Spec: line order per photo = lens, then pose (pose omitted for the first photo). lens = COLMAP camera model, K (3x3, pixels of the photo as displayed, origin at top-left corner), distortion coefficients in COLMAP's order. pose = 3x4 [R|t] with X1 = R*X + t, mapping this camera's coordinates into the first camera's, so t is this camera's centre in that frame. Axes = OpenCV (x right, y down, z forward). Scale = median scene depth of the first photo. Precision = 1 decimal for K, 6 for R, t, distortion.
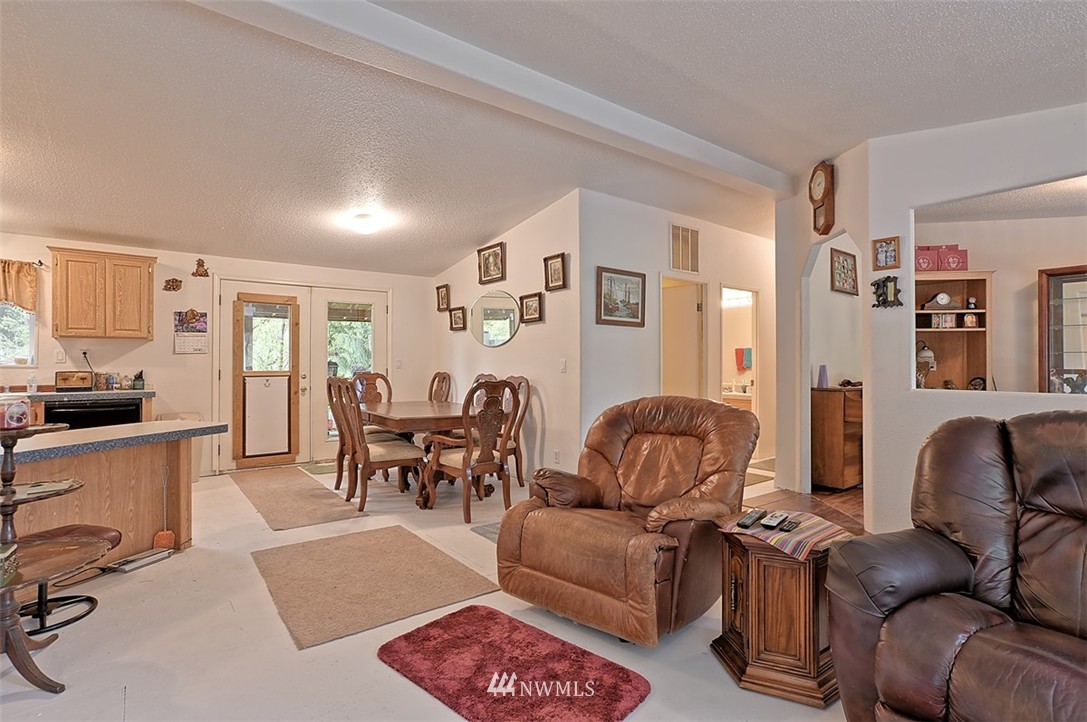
lens RADIAL K [[536.3, 0, 546.9], [0, 536.3, 362.9], [0, 0, 1]] dist [-0.019196, 0.018134]
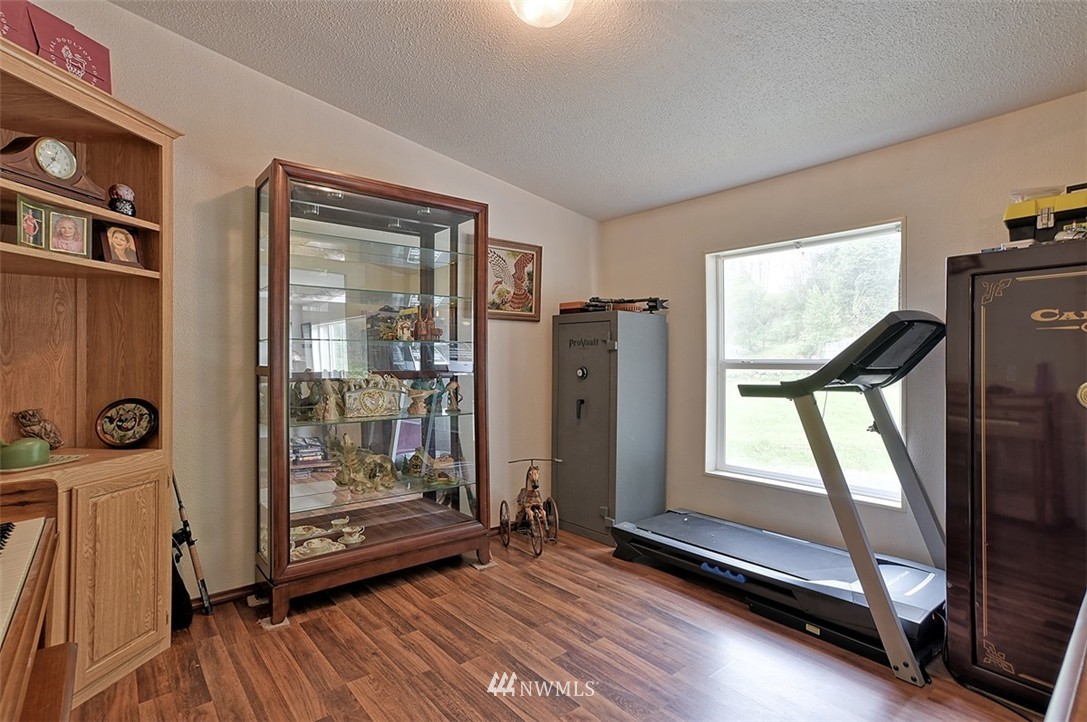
lens RADIAL K [[536.3, 0, 549.8], [0, 536.3, 358.9], [0, 0, 1]] dist [-0.019196, 0.018134]
pose [[-0.021928, -0.008704, 0.999722, 0.423343], [-0.004468, 0.999953, 0.008608, -0.006653], [-0.999750, -0.004278, -0.021966, 0.718484]]
